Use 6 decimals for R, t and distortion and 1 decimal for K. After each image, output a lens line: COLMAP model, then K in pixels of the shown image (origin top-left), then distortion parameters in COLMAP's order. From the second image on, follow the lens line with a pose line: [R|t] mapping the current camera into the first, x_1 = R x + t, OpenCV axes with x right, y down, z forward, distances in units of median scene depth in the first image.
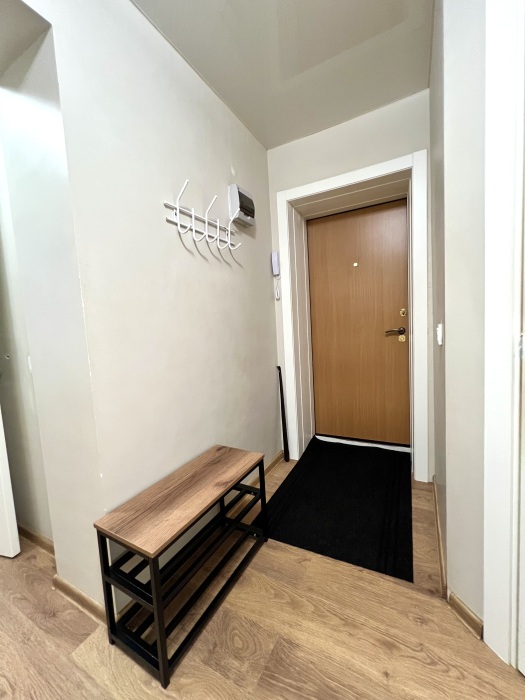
lens RADIAL K [[282.0, 0, 264.0], [0, 282.0, 348.3], [0, 0, 1]] dist [0.002472, 0.000295]
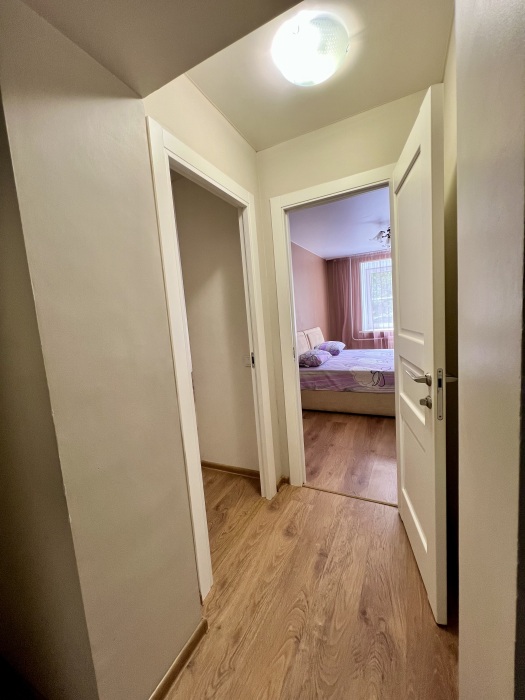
lens RADIAL K [[282.0, 0, 264.0], [0, 282.0, 348.3], [0, 0, 1]] dist [0.002472, 0.000295]
pose [[0.030384, 0.162652, -0.986216, 1.411238], [-0.005745, 0.986683, 0.162552, -0.378382], [0.999522, 0.000727, 0.030914, 1.049553]]
